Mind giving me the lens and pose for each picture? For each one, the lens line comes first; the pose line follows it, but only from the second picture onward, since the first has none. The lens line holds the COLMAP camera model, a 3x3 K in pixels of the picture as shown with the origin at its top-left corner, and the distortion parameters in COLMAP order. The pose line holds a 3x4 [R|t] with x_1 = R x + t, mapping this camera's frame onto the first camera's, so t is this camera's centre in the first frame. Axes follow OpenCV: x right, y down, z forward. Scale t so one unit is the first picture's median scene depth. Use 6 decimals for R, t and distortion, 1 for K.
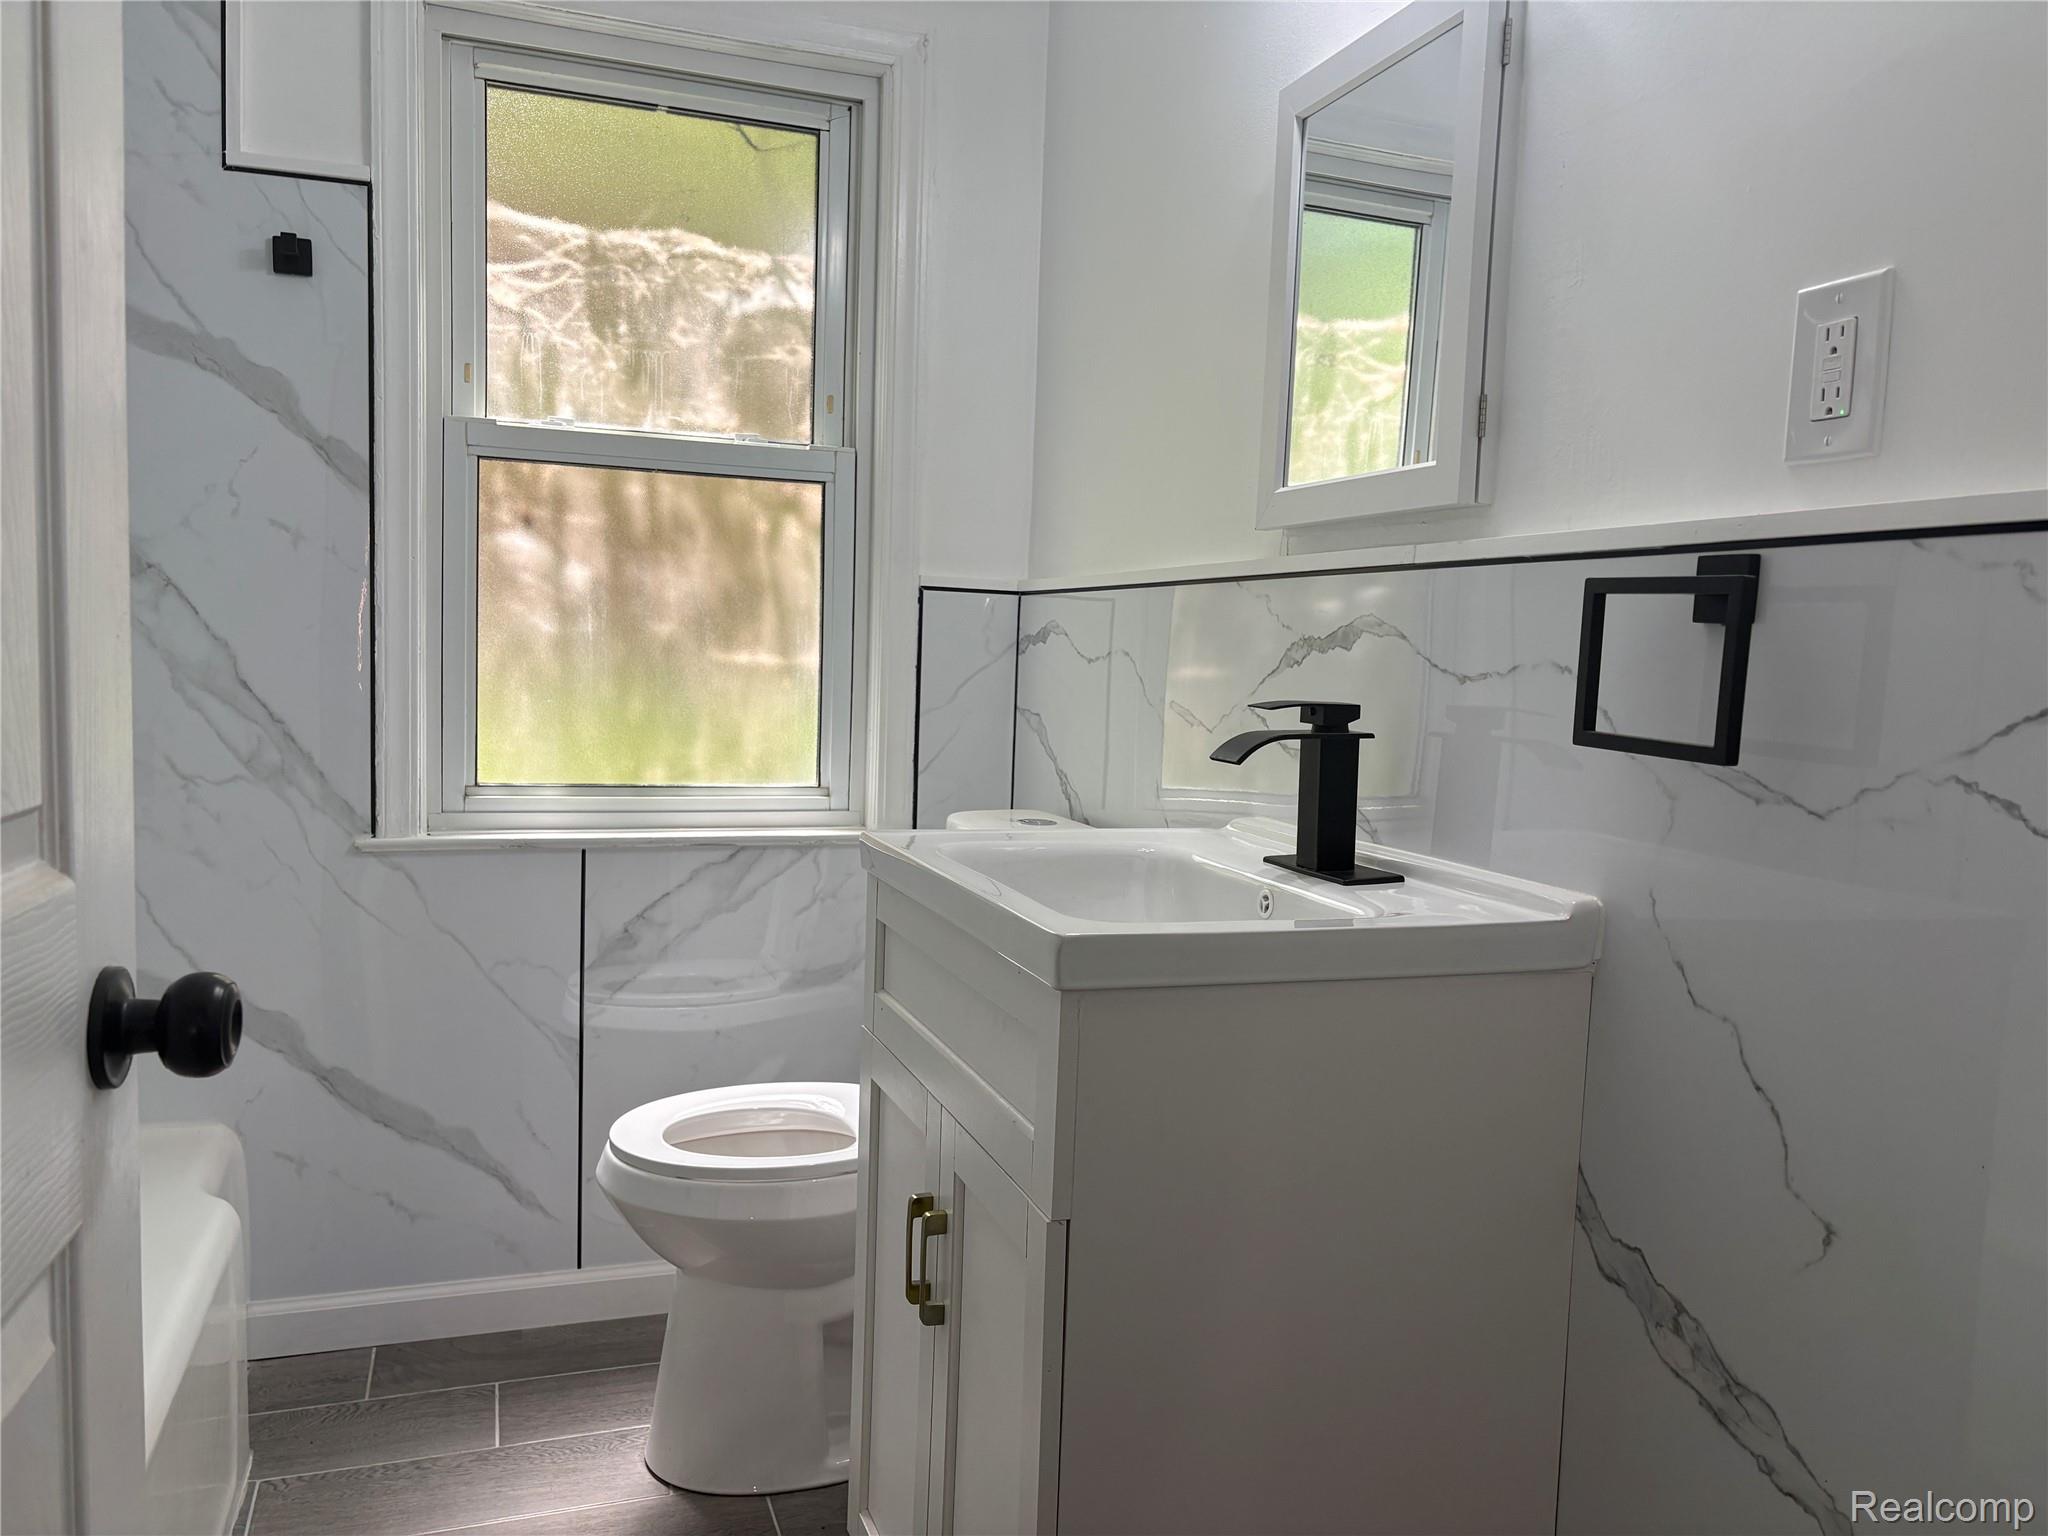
lens RADIAL K [[1545.9, 0, 1032.1], [0, 1545.9, 769.5], [0, 0, 1]] dist [0.049123, -0.064513]
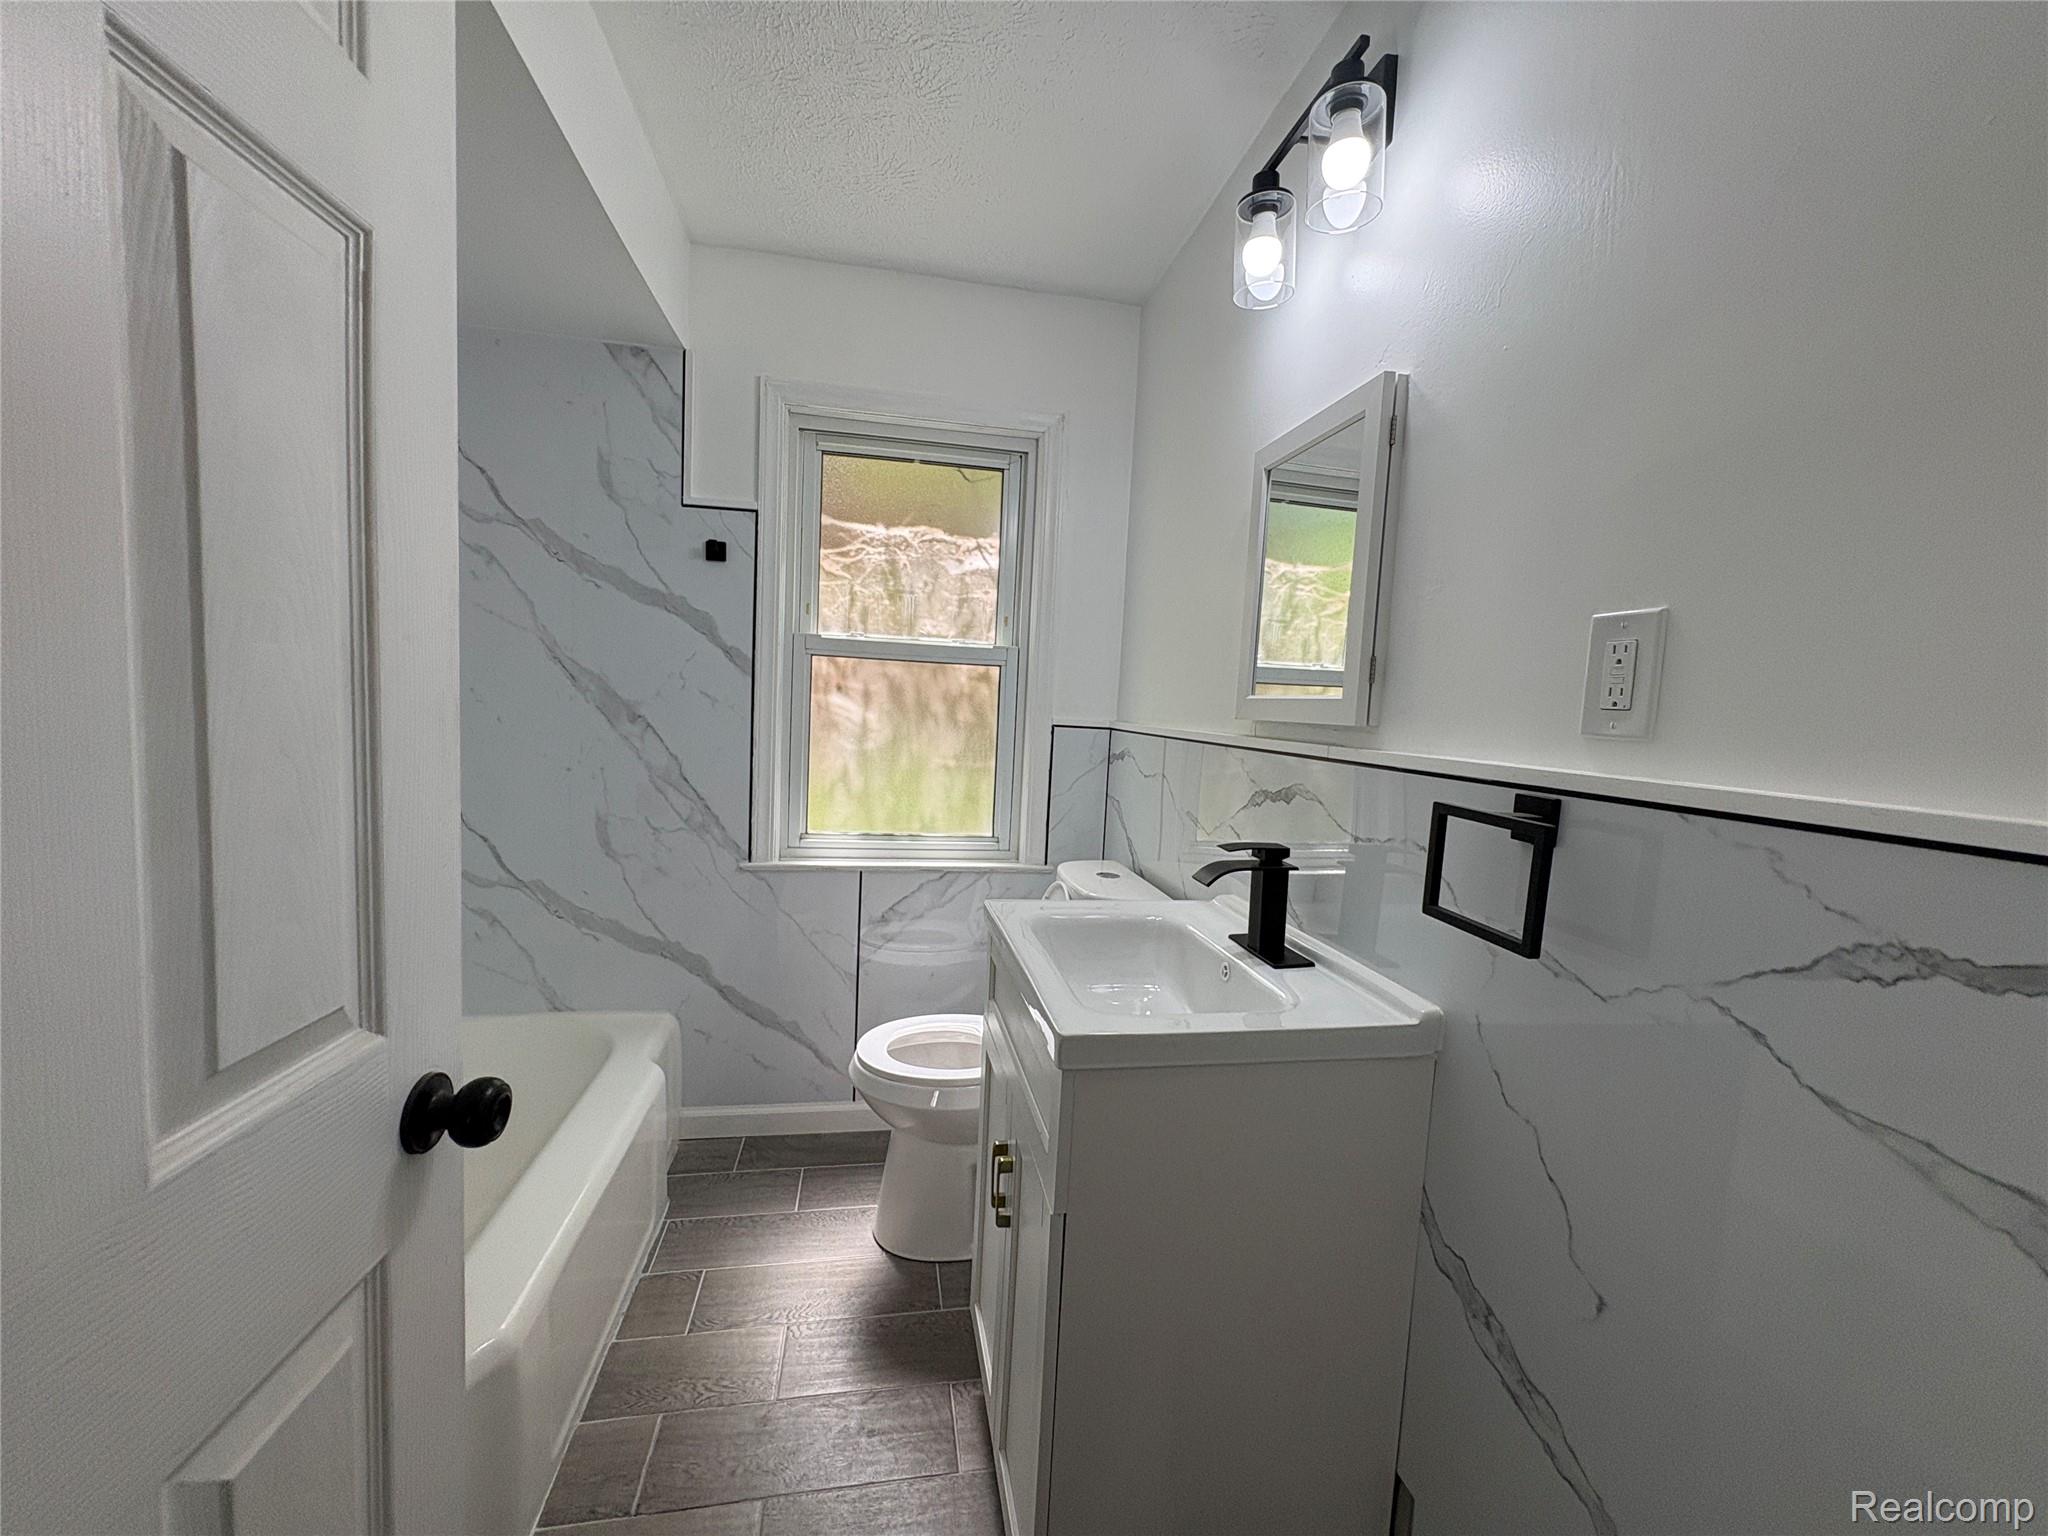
lens RADIAL K [[821.9, 0, 1025.6], [0, 821.9, 763.9], [0, 0, 1]] dist [-0.003628, 0.000191]
pose [[0.986984, 0.024841, -0.158889, 0.053224], [-0.026838, 0.999585, -0.010431, -0.075402], [0.158564, 0.014560, 0.987241, 0.094528]]
